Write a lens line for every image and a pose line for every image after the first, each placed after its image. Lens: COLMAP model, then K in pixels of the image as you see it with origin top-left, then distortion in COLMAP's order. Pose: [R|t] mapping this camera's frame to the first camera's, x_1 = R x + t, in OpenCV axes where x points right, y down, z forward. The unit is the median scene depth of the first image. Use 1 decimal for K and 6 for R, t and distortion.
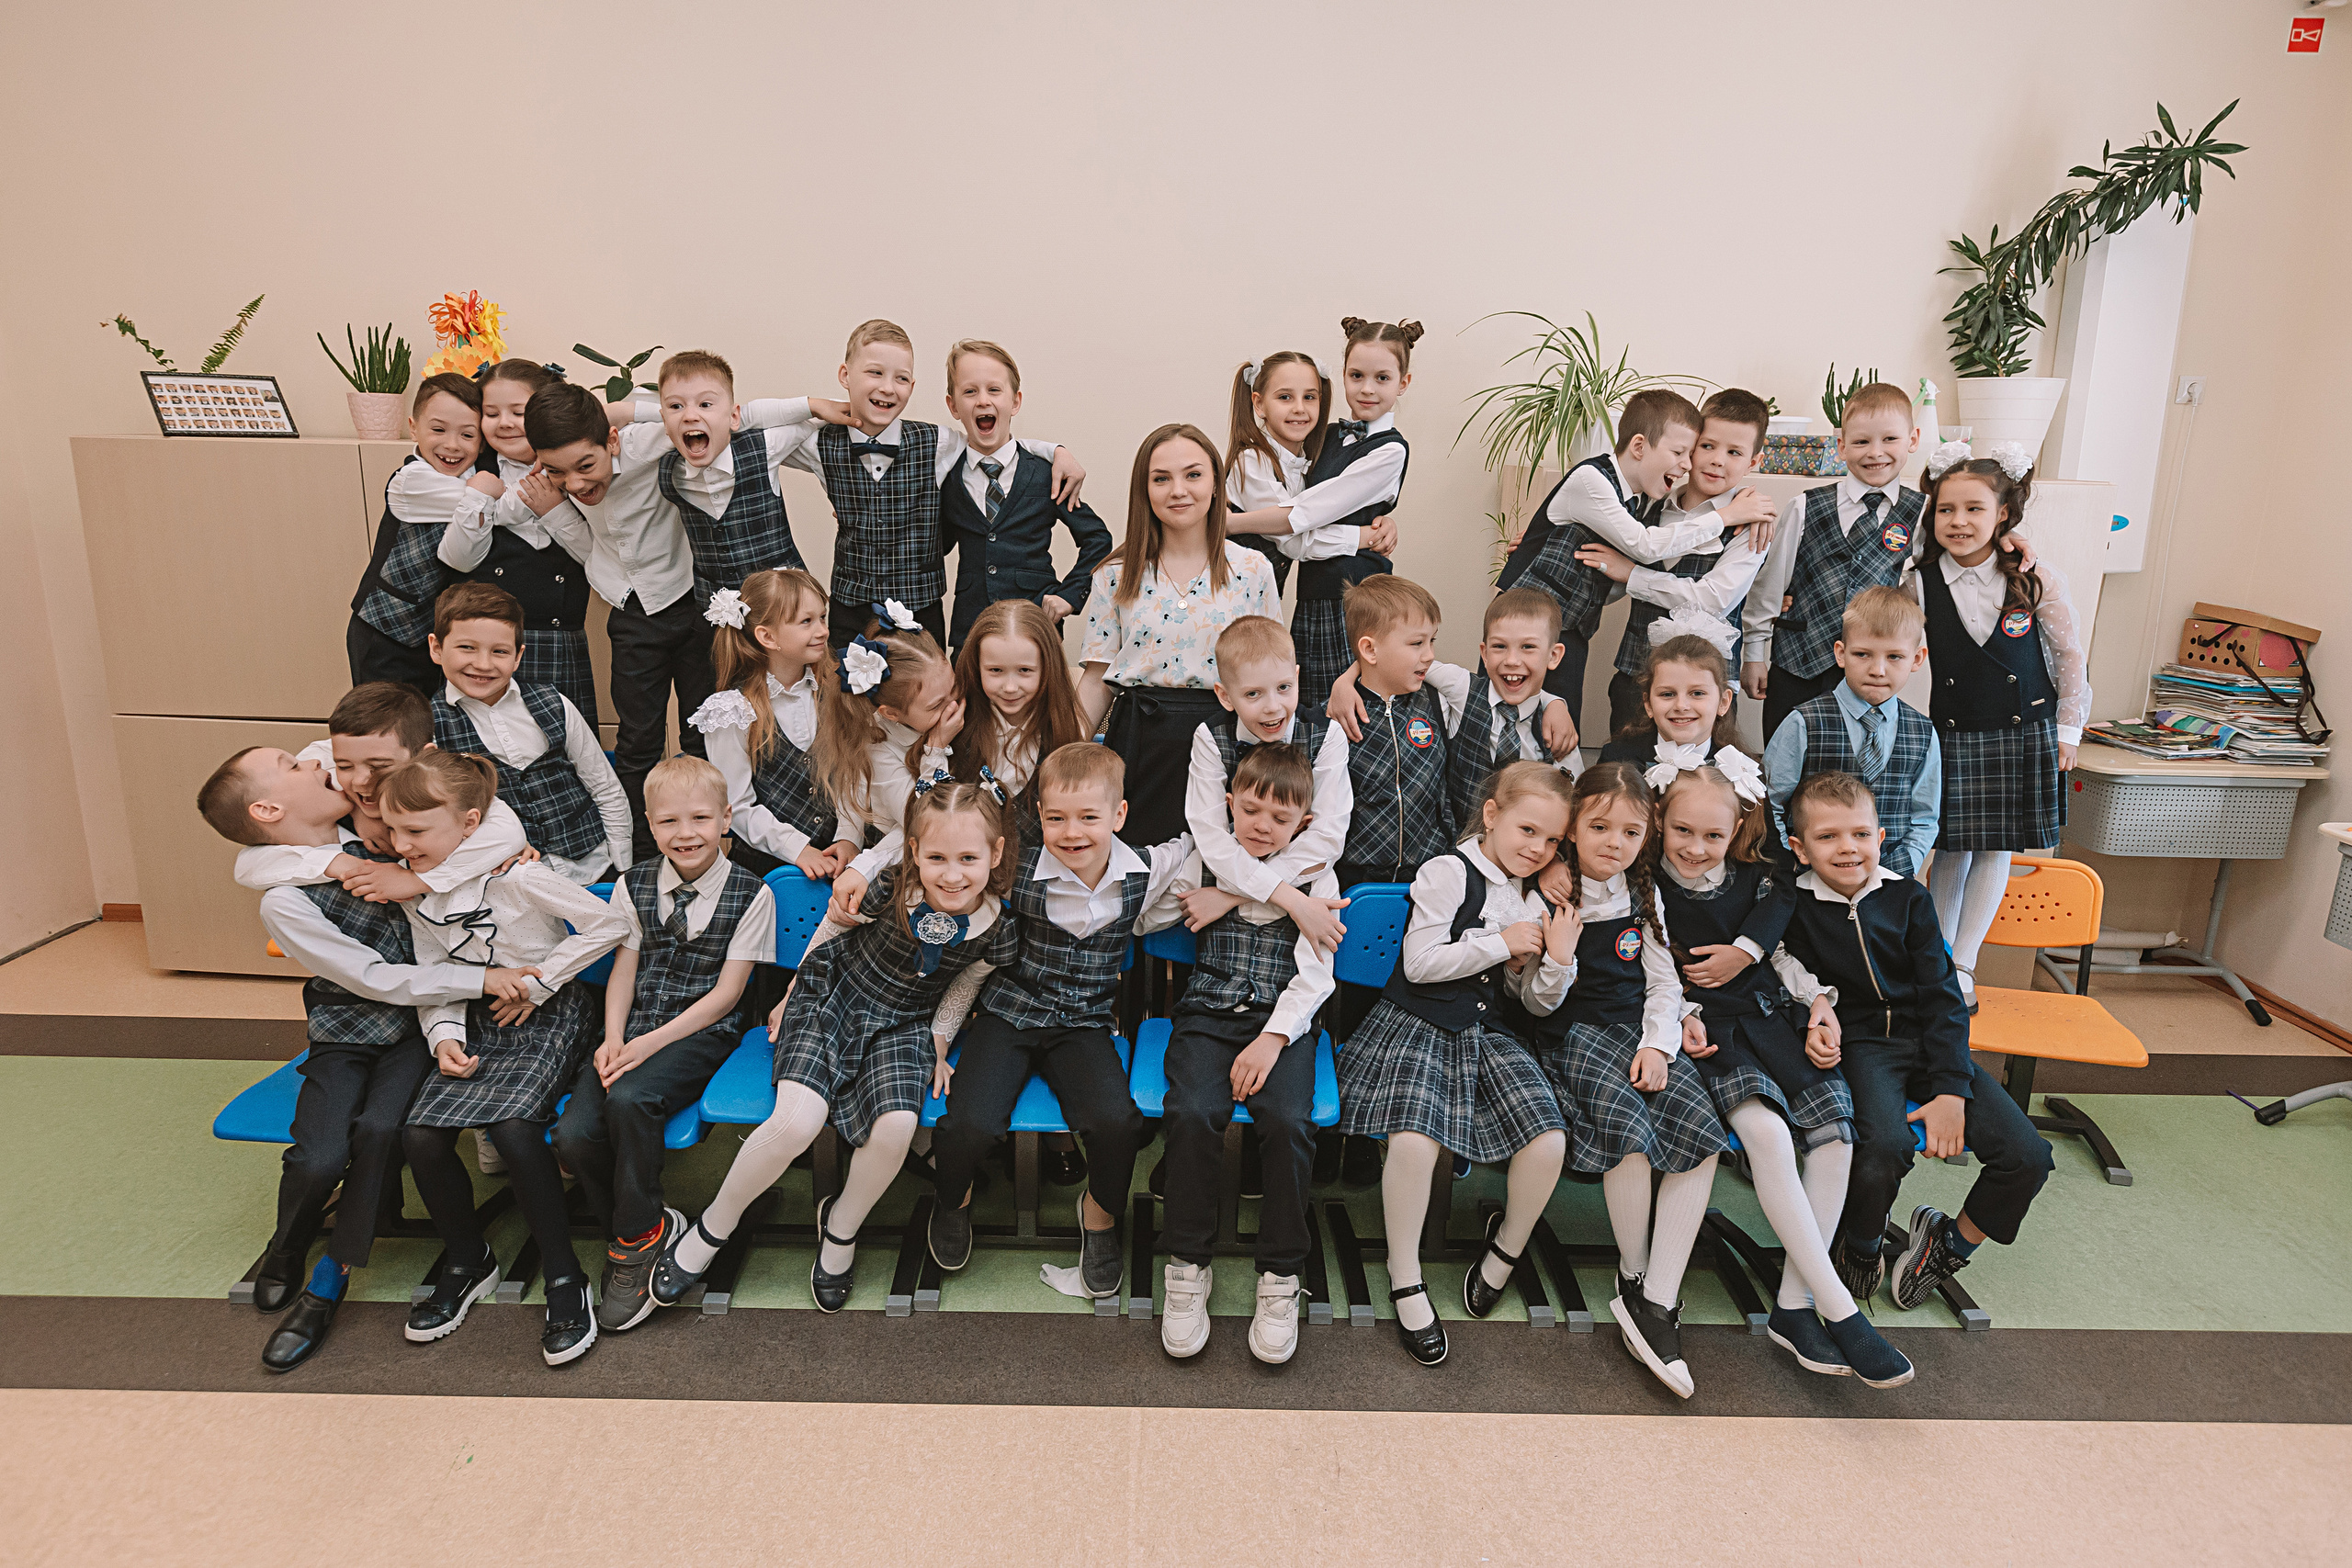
lens RADIAL K [[1569.5, 0, 1049.8], [0, 1569.5, 732.9], [0, 0, 1]] dist [0.004900, 0.001565]
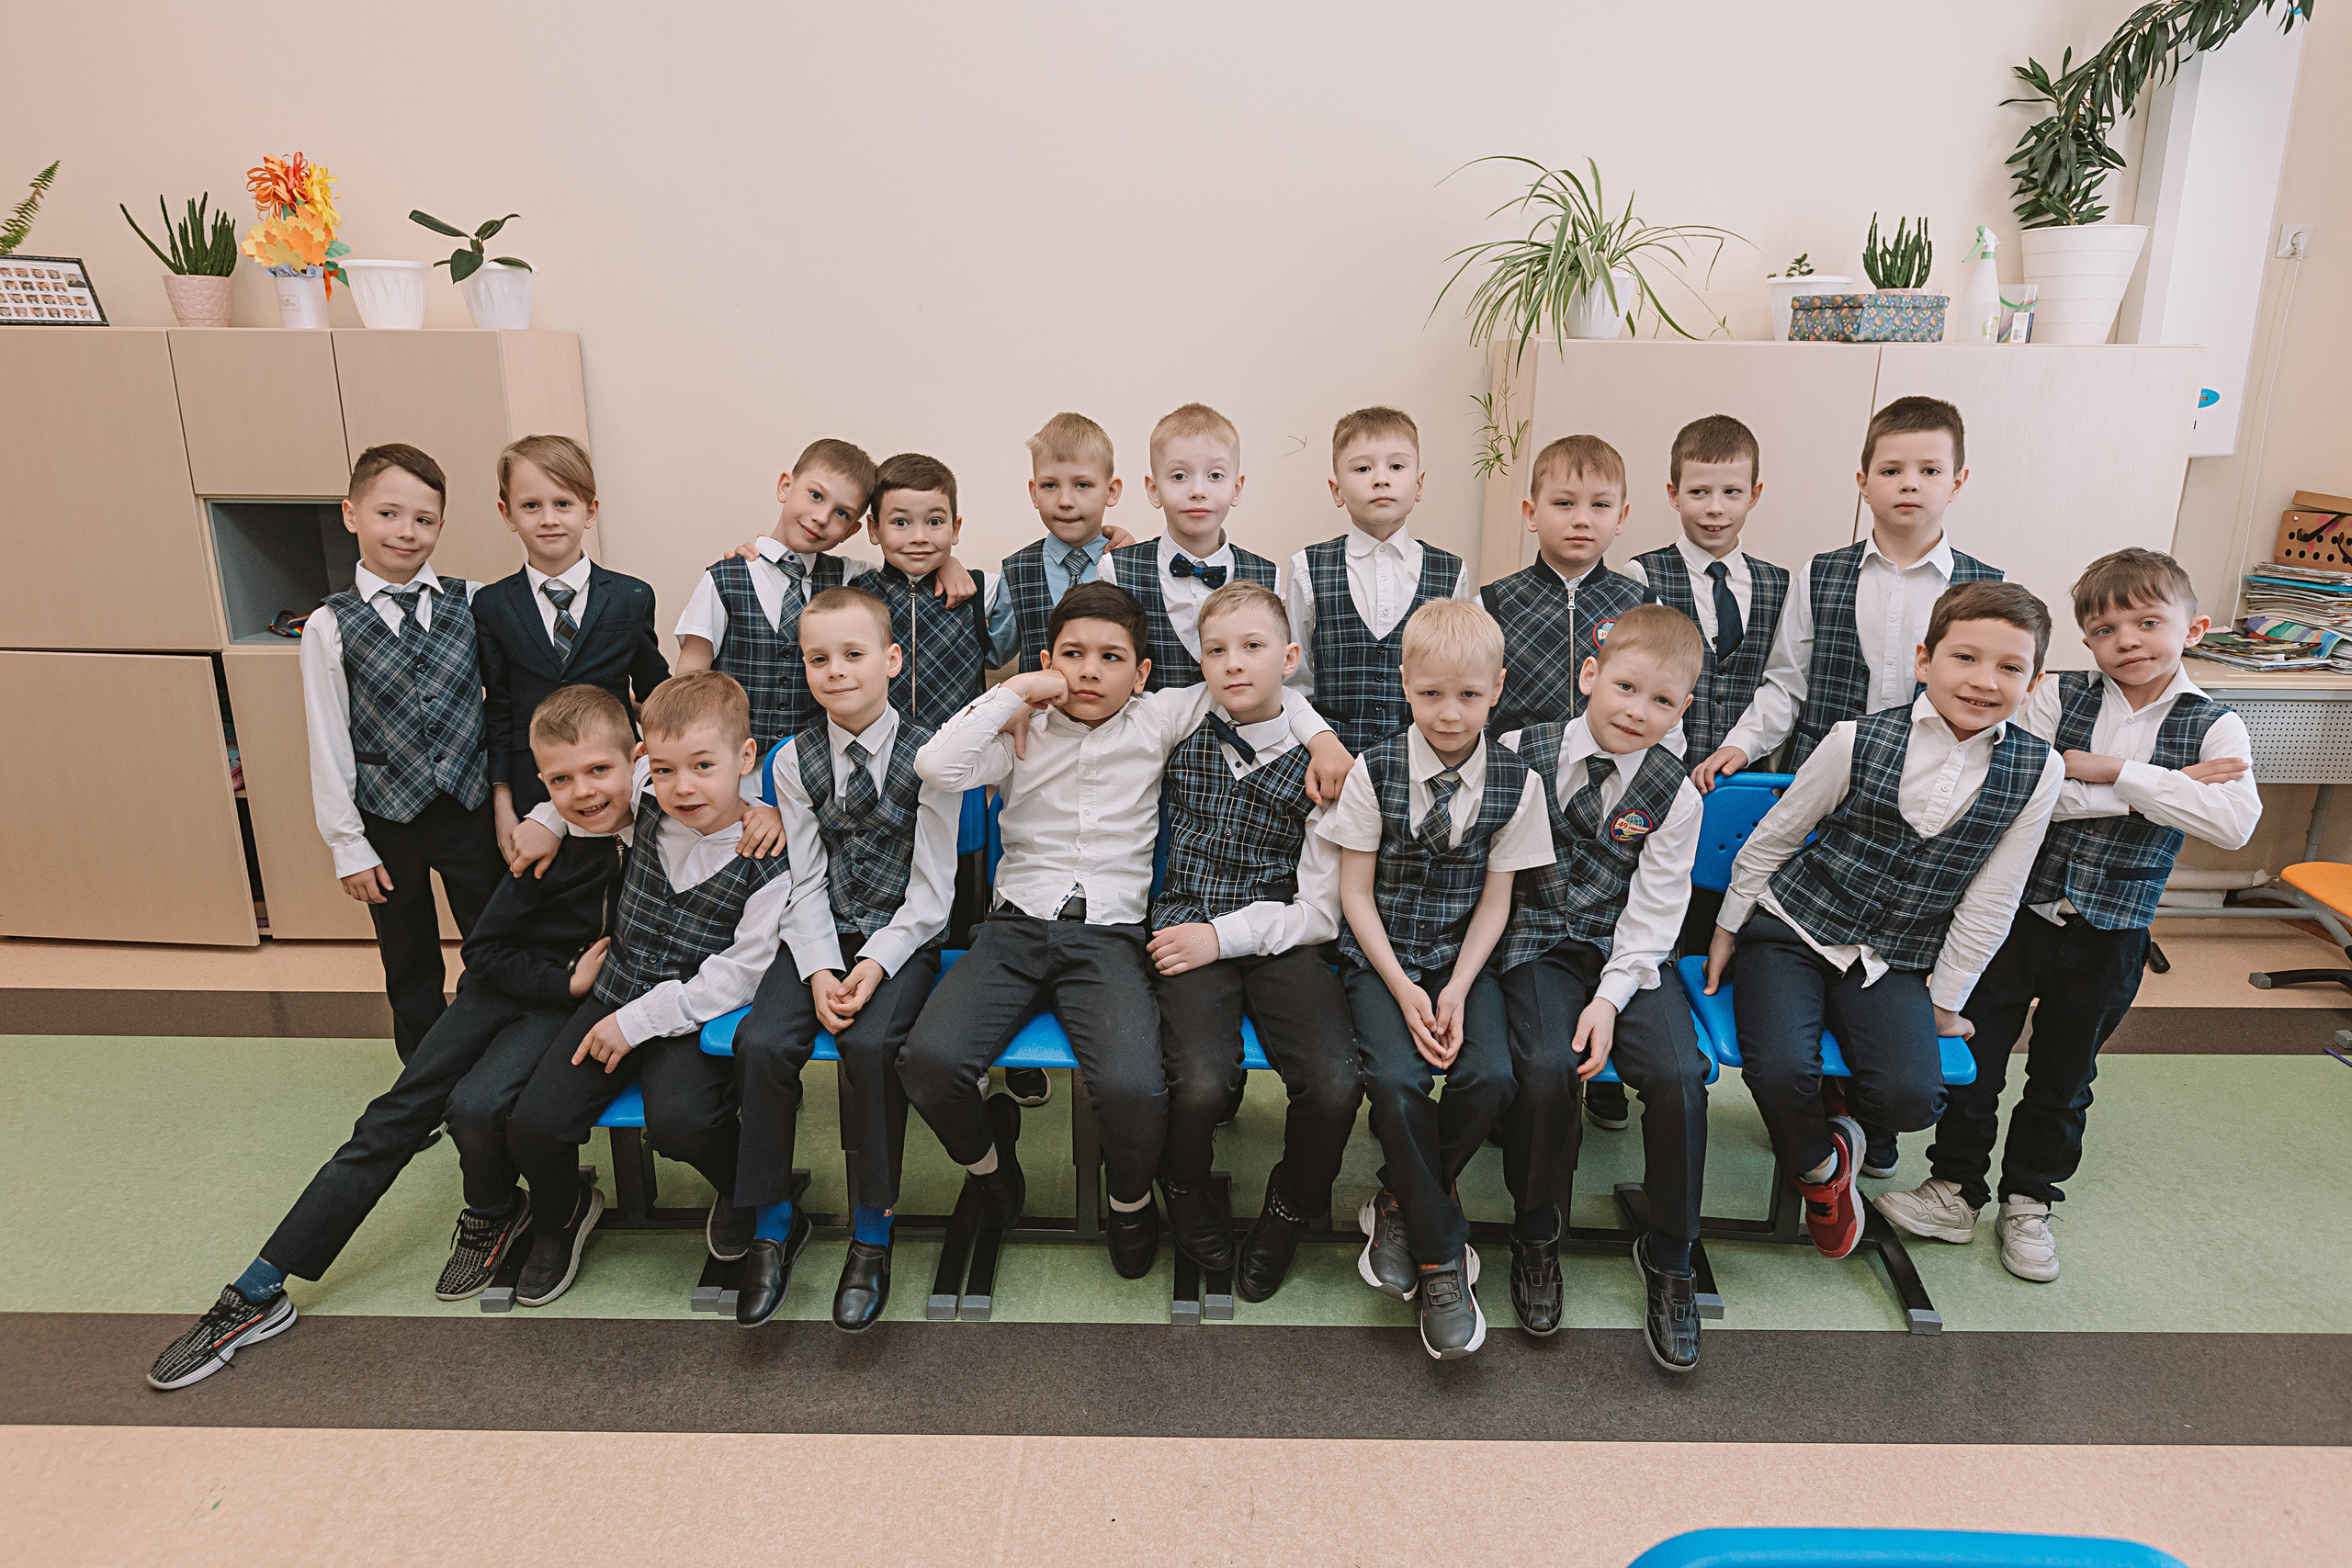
lens RADIAL K [[1464.4, 0, 1159.0], [0, 1464.4, 785.6], [0, 0, 1]] dist [0.002504, 0.002034]
pose [[0.999862, -0.010968, -0.012490, 0.114256], [0.011443, 0.999188, 0.038643, 0.041794], [0.012056, -0.038780, 0.999175, 0.184419]]
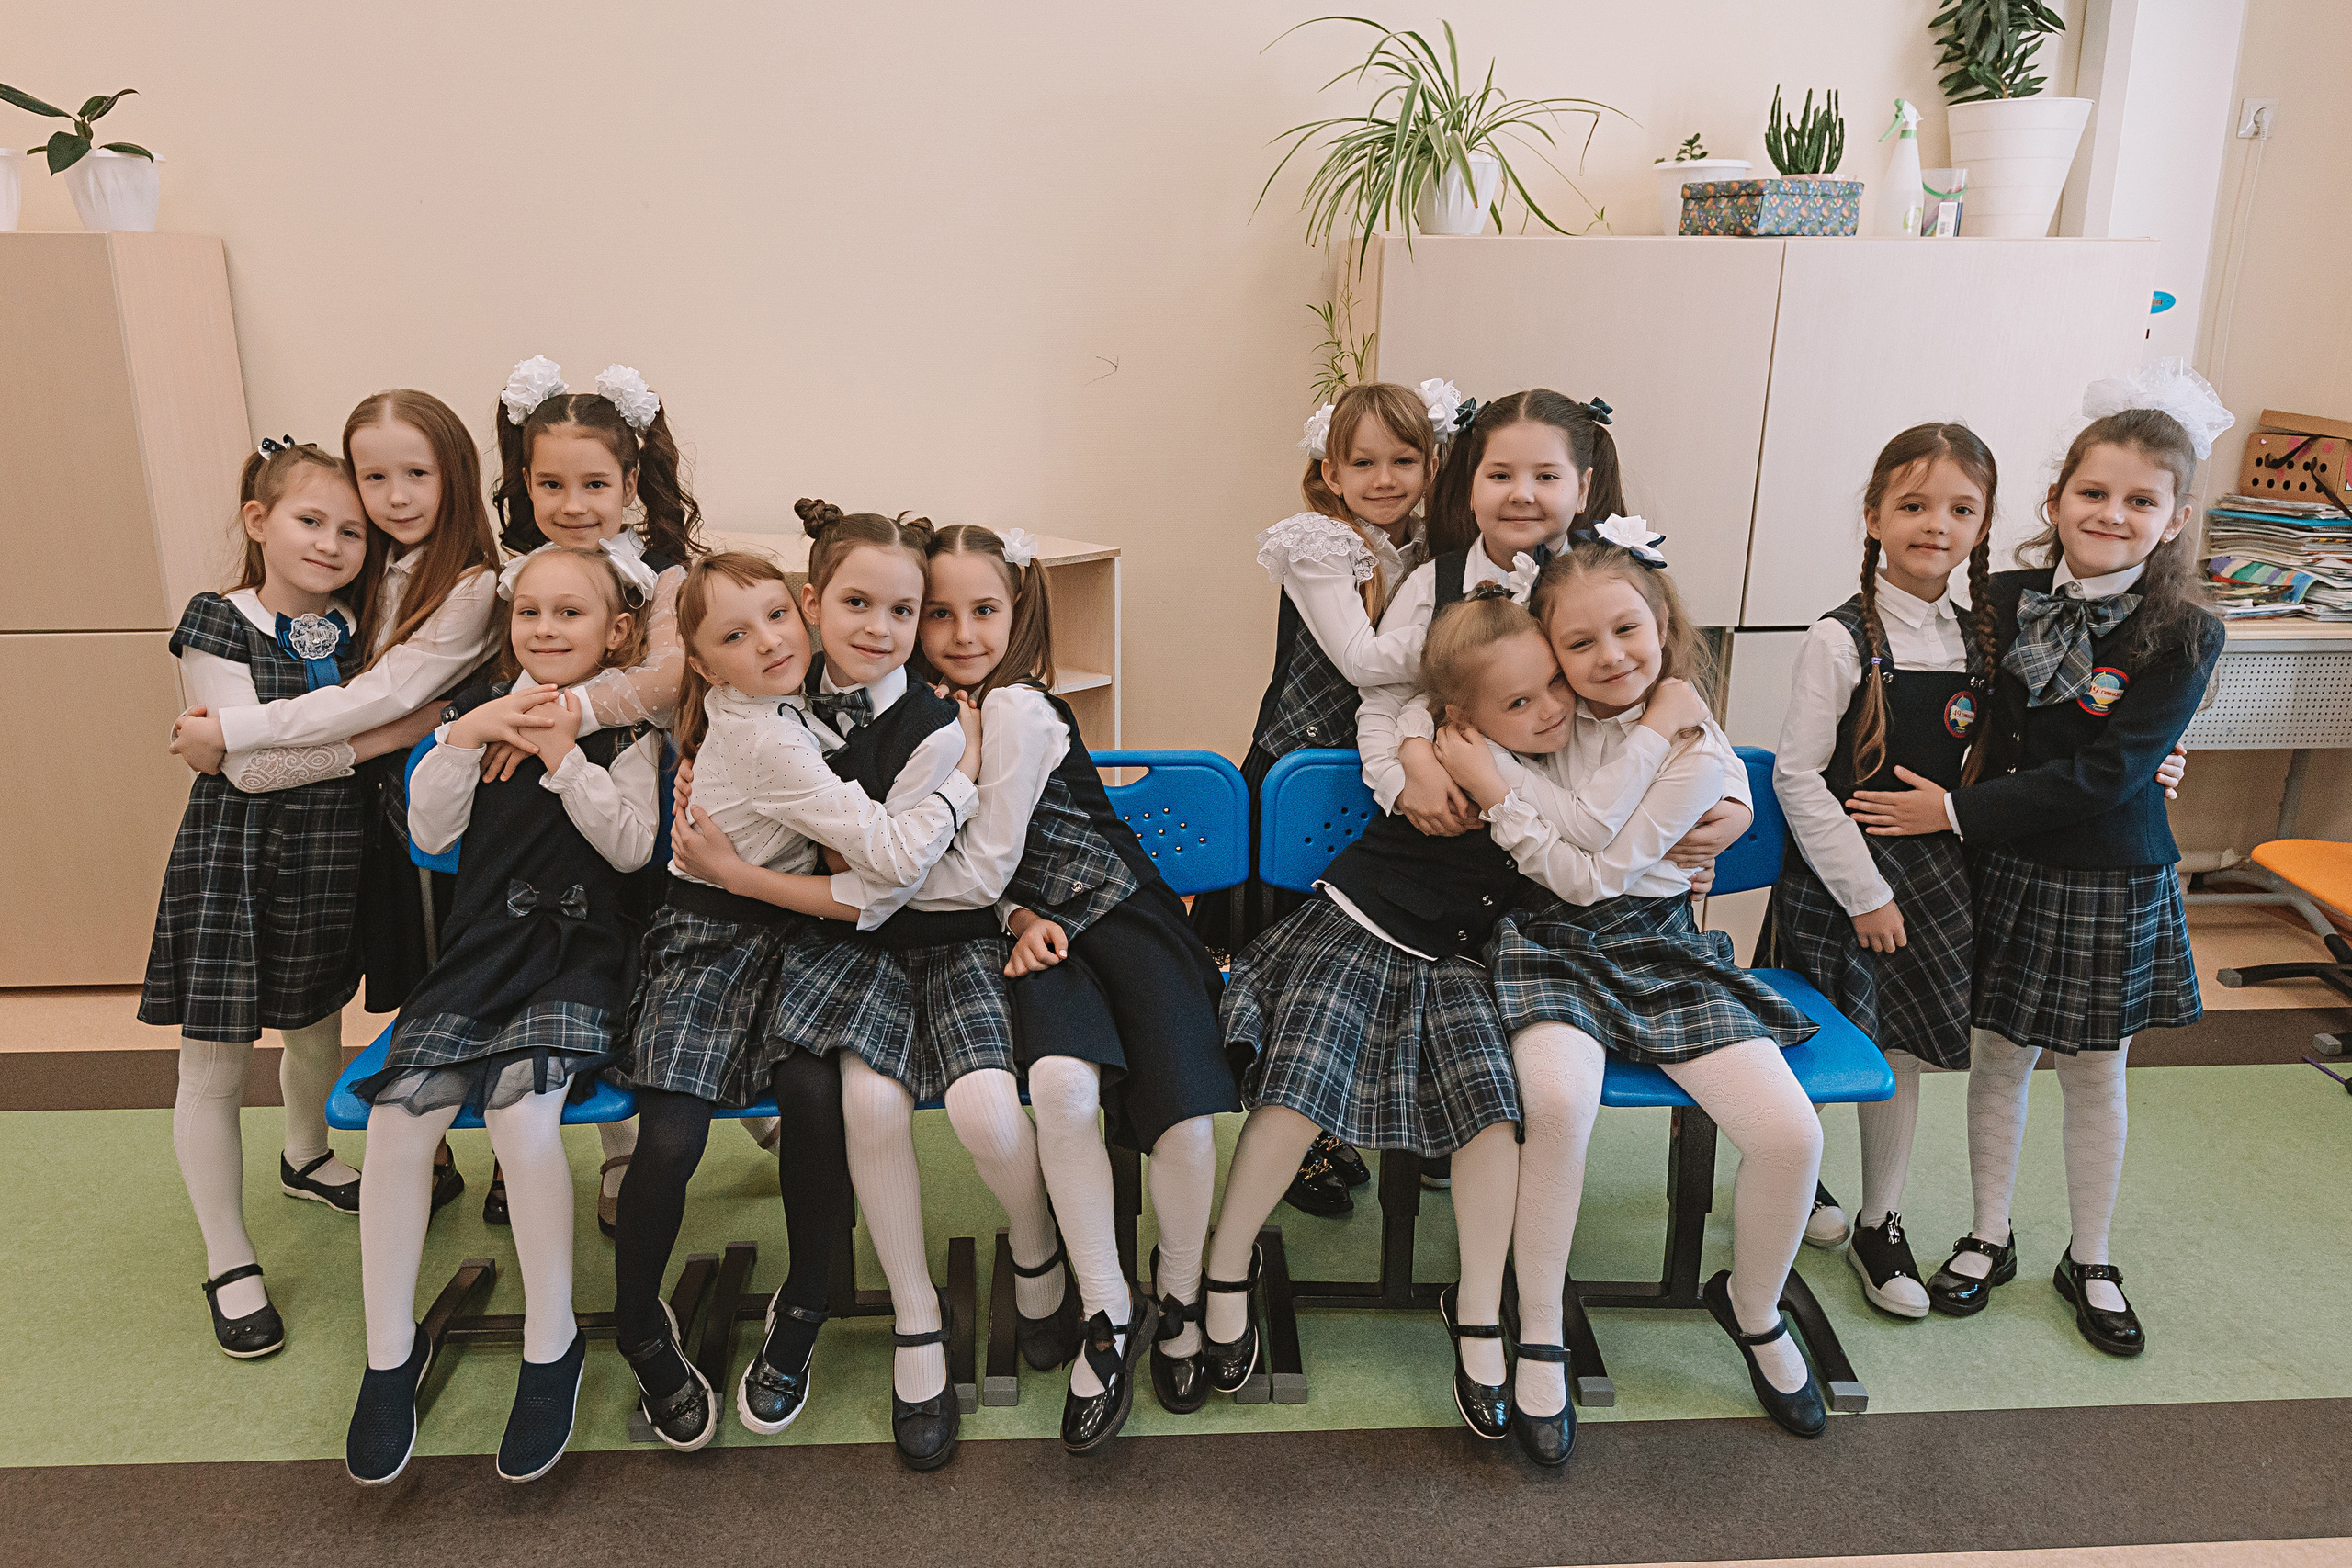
lens RADIAL K [[1530.1, 0, 1187.2], [0, 1530.1, 787.4], [0, 0, 1]] dist [0.002735, 0.000655]
pose [[0.999076, -0.031980, 0.028699, 0.194980], [0.030457, 0.998182, 0.052015, 0.043913], [-0.030311, -0.051092, 0.998234, 0.285797]]
